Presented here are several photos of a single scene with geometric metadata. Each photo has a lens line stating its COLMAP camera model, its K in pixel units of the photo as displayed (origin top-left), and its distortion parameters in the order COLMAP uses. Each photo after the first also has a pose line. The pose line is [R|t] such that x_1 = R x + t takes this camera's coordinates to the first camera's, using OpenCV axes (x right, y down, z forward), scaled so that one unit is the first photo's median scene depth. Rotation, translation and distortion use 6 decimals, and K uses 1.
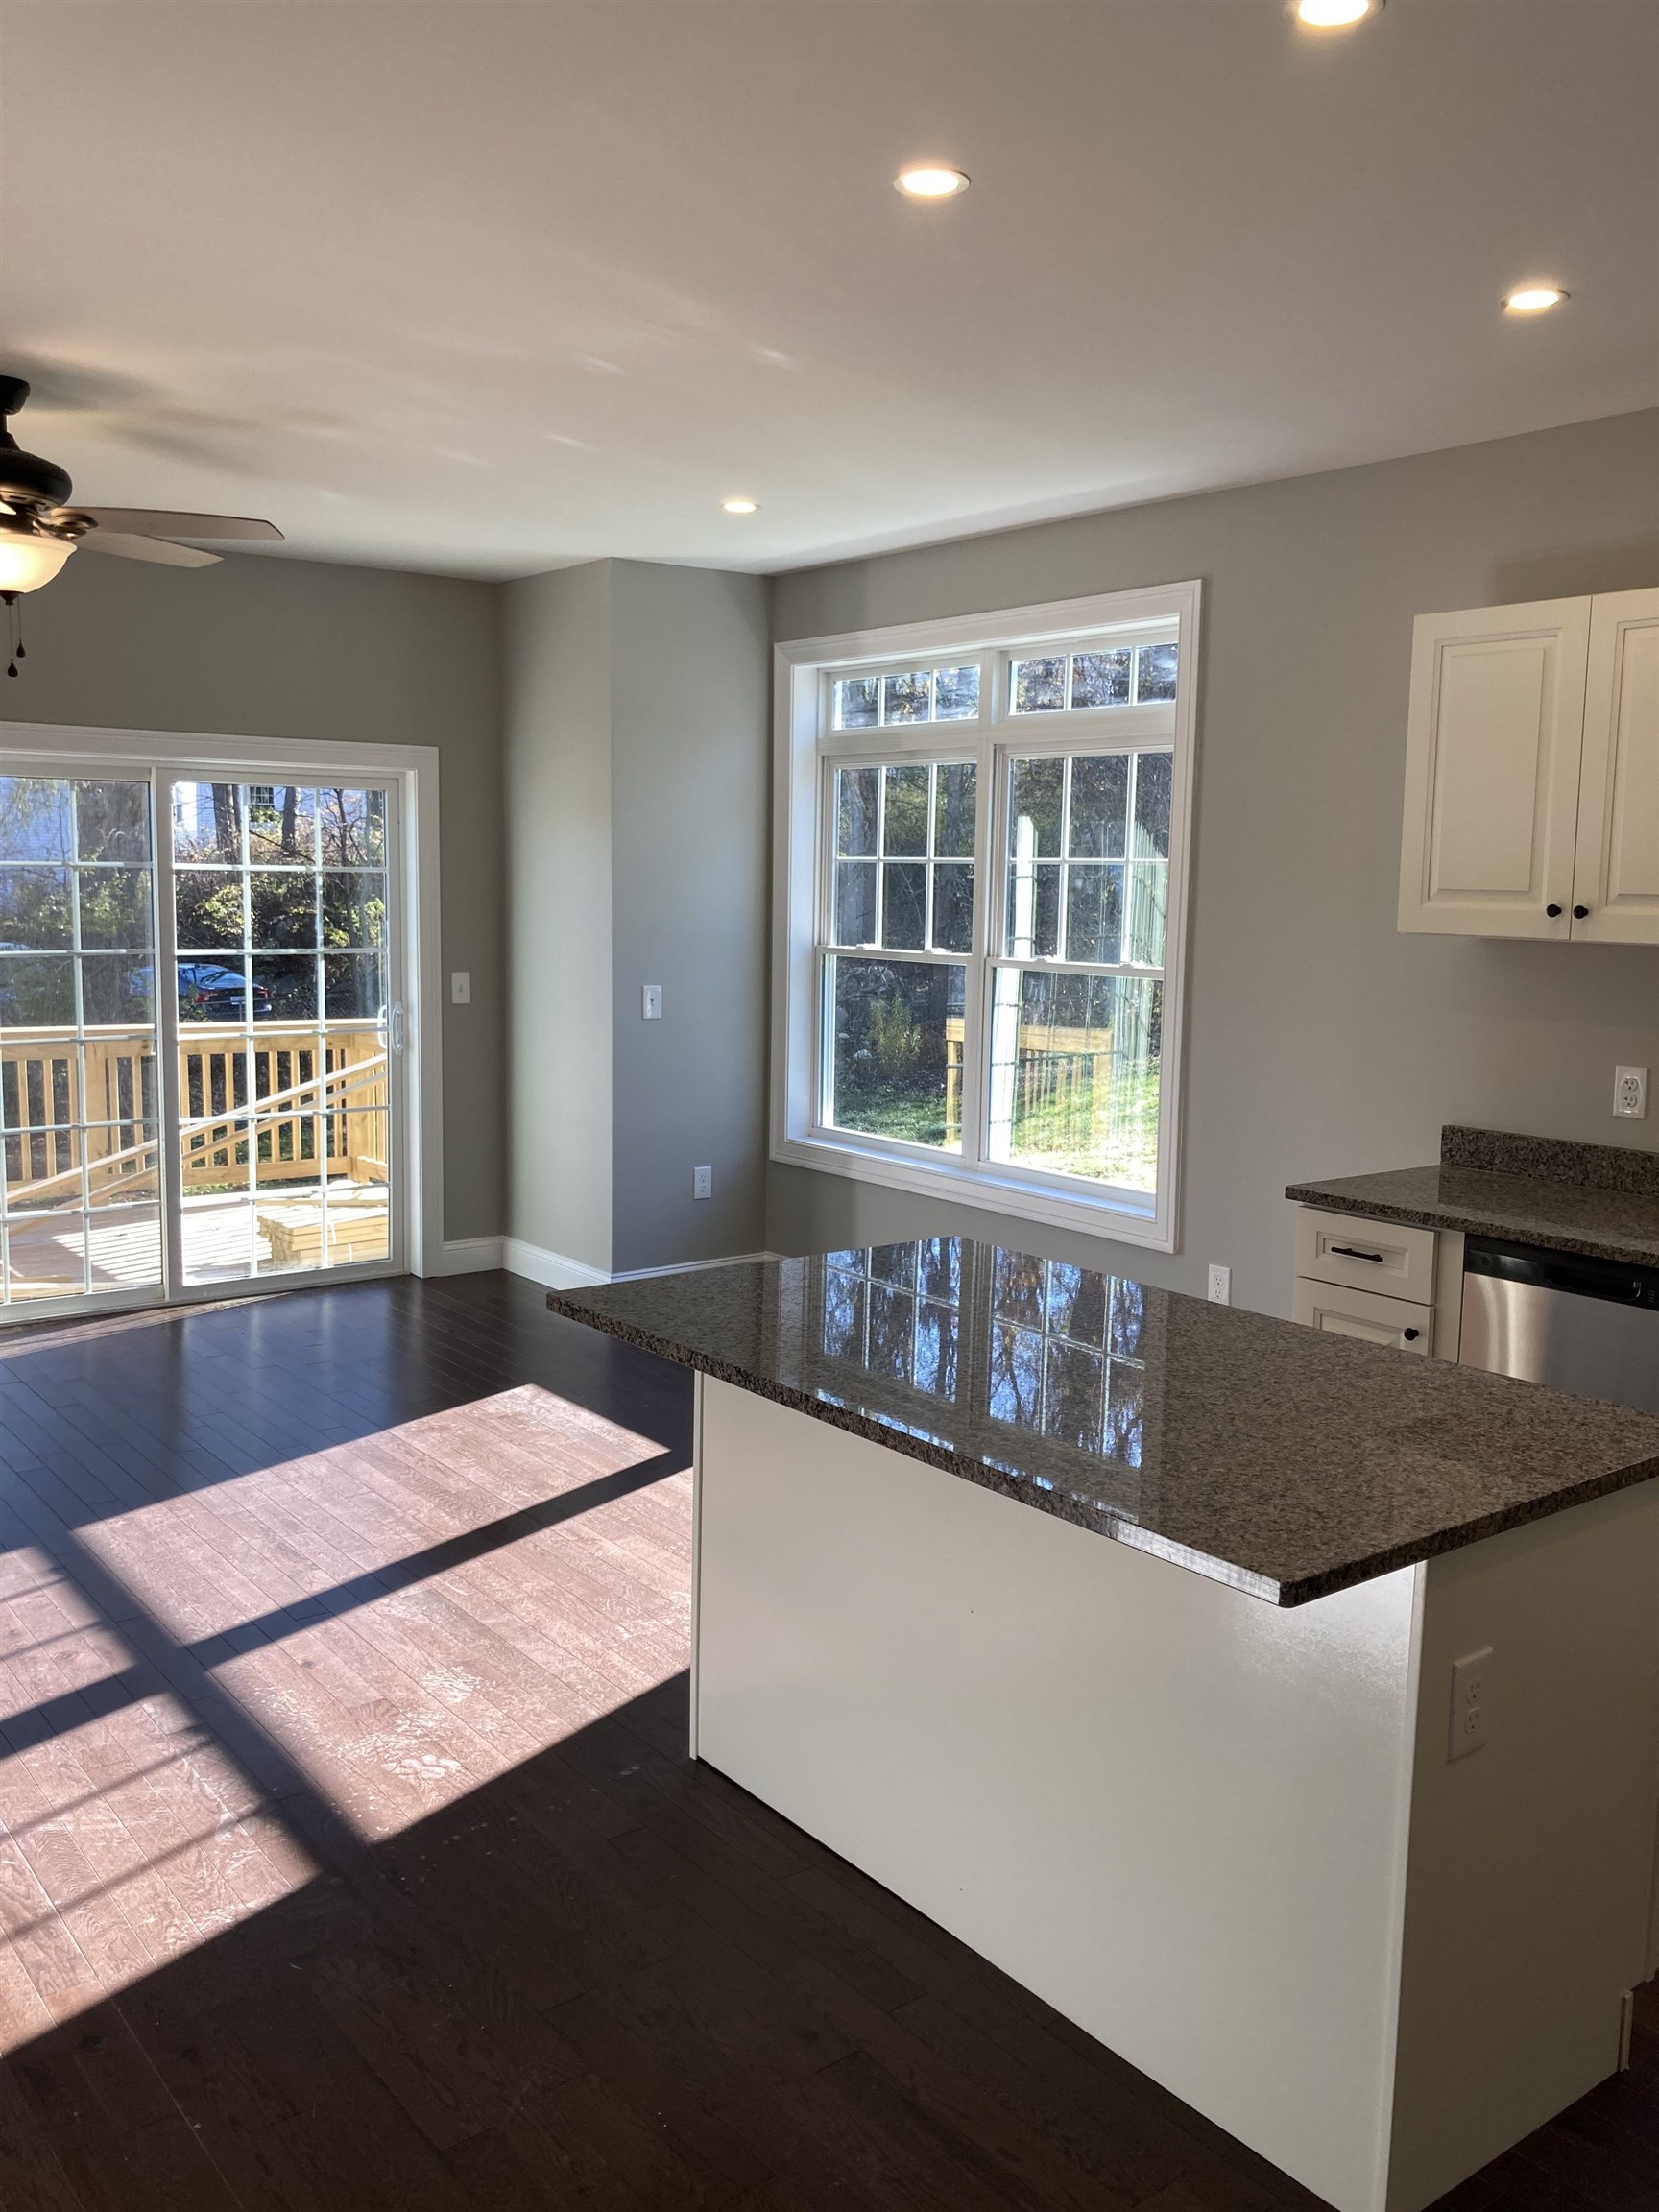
lens RADIAL K [[1813.5, 0, 829.5], [0, 1813.5, 1106.0], [0, 0, 1]] dist [0.006054, 0.002426]
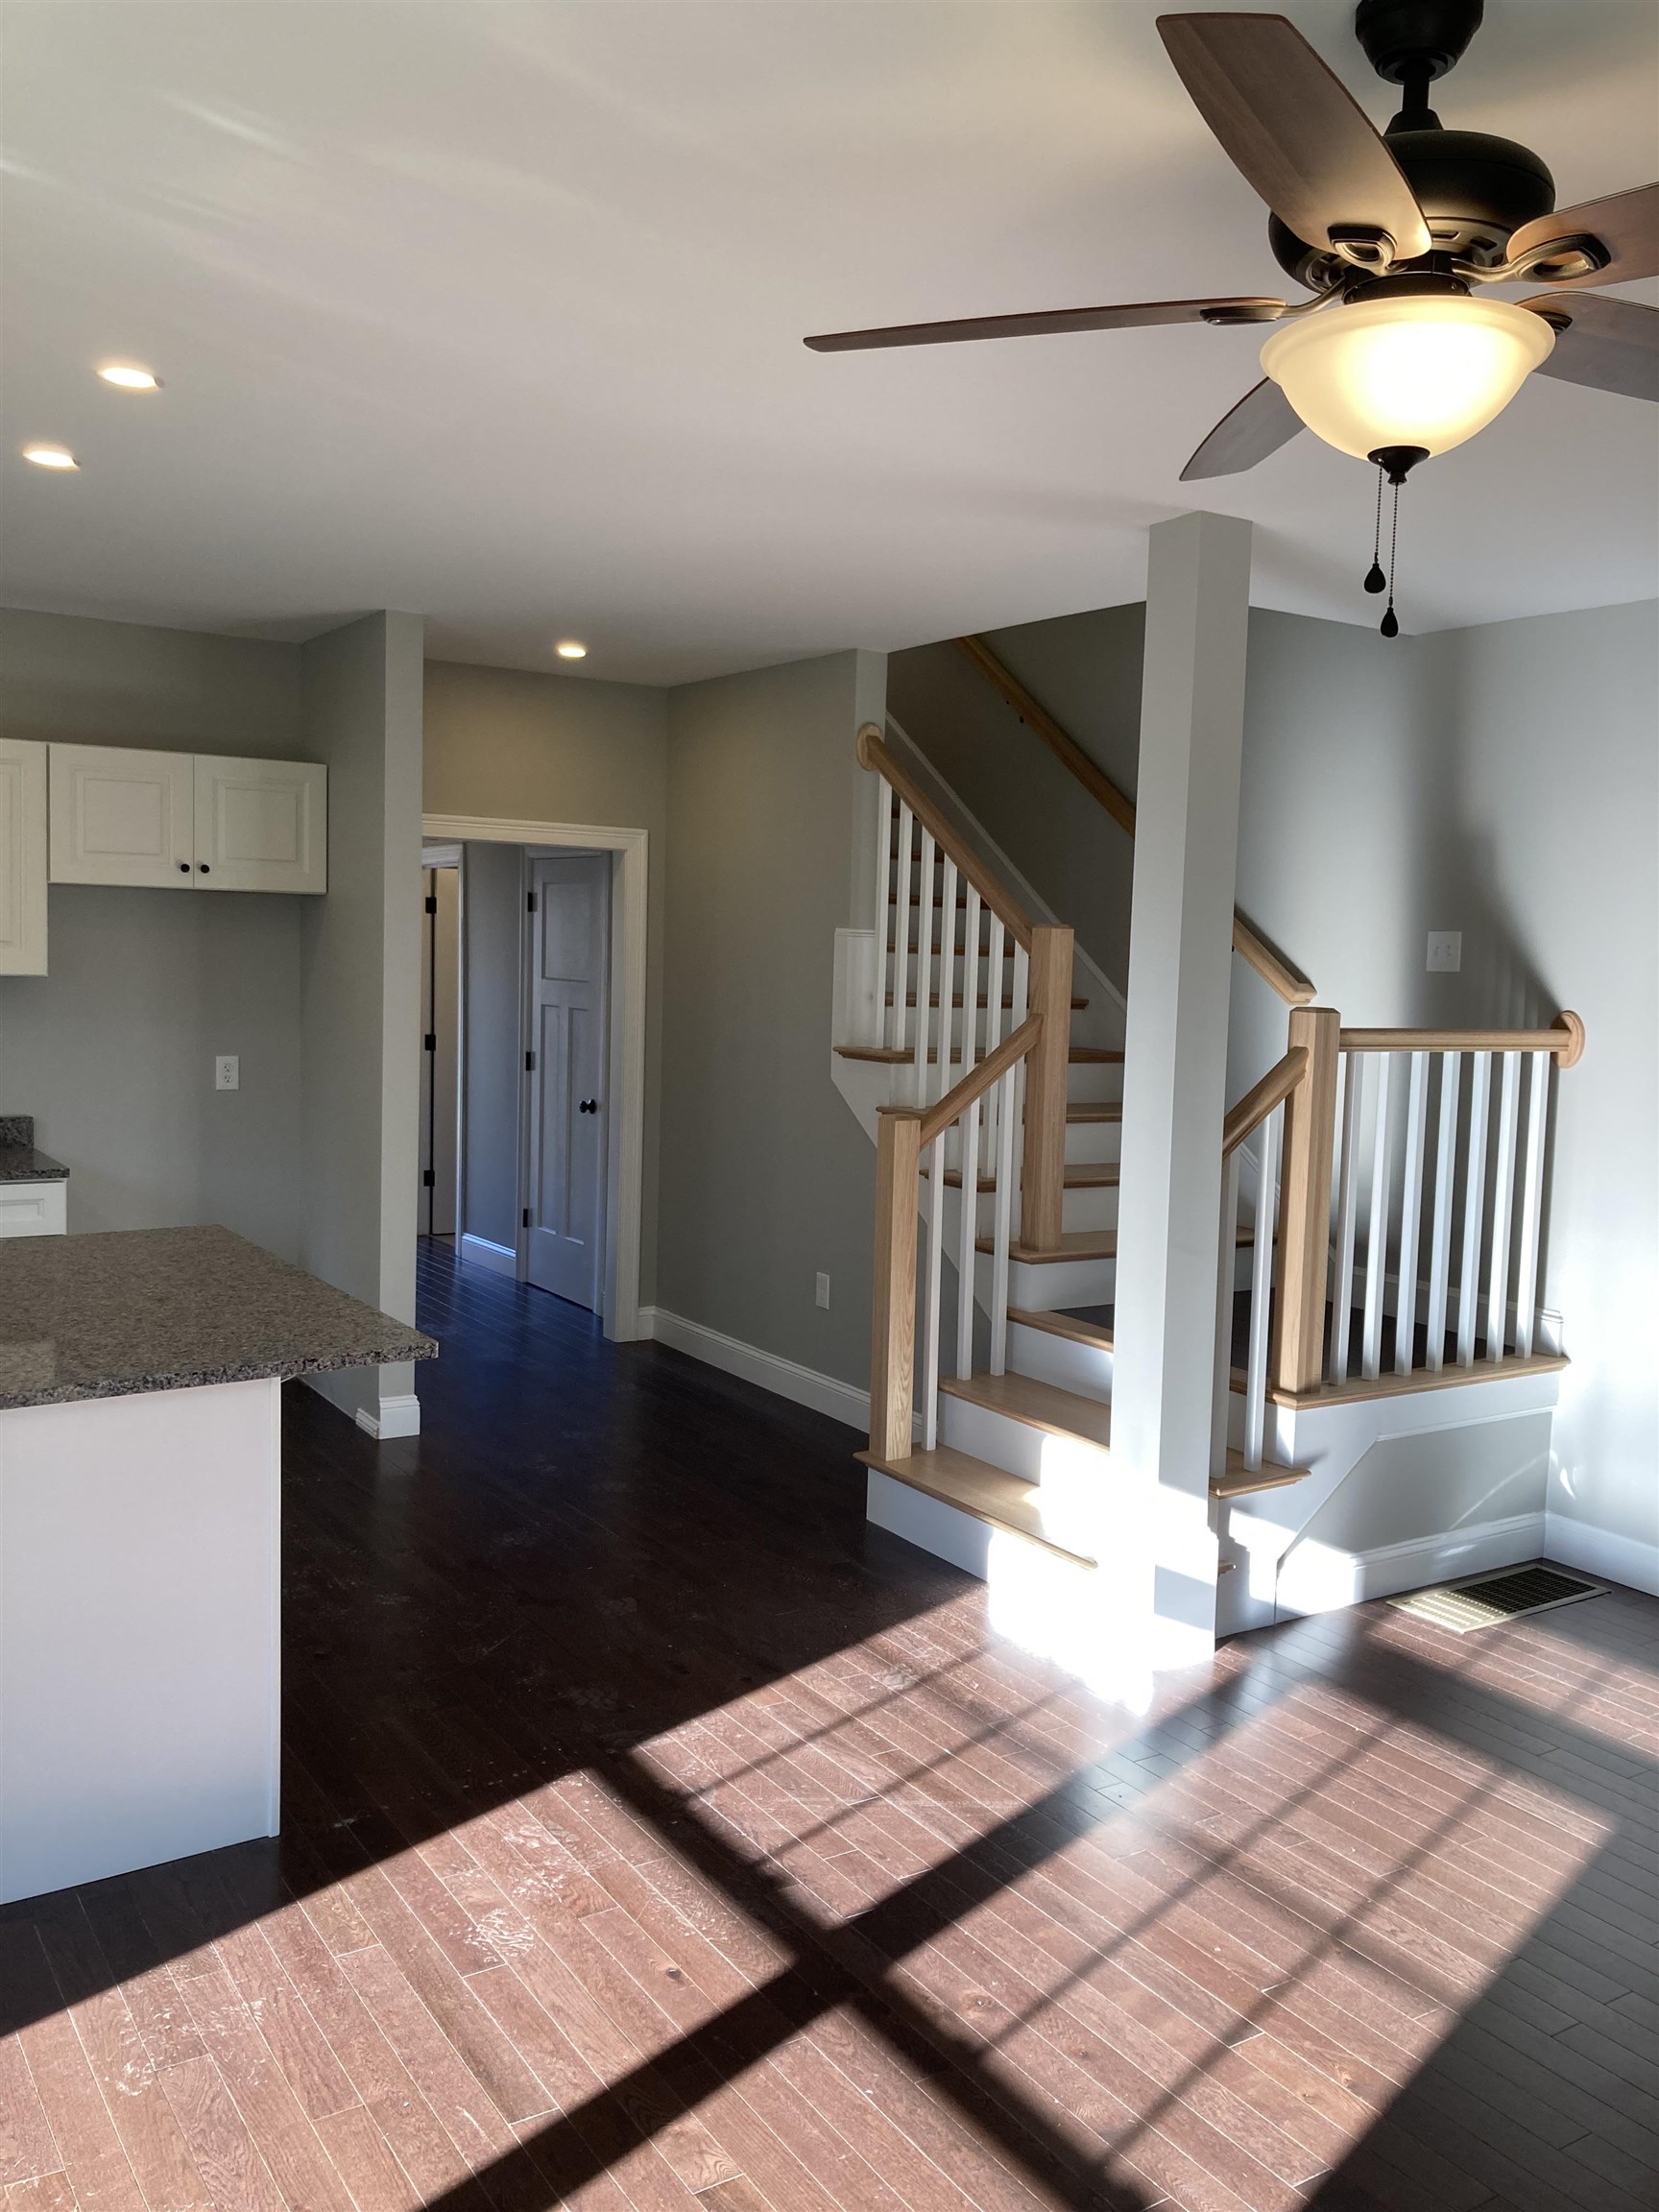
lens RADIAL K [[1813.5, 0, 829.5], [0, 1813.5, 1106.0], [0, 0, 1]] dist [0.006054, 0.002426]
pose [[-0.994600, -0.058212, 0.085918, -0.257369], [-0.038196, 0.975091, 0.218490, -0.154888], [-0.096496, 0.214028, -0.972050, 1.080729]]
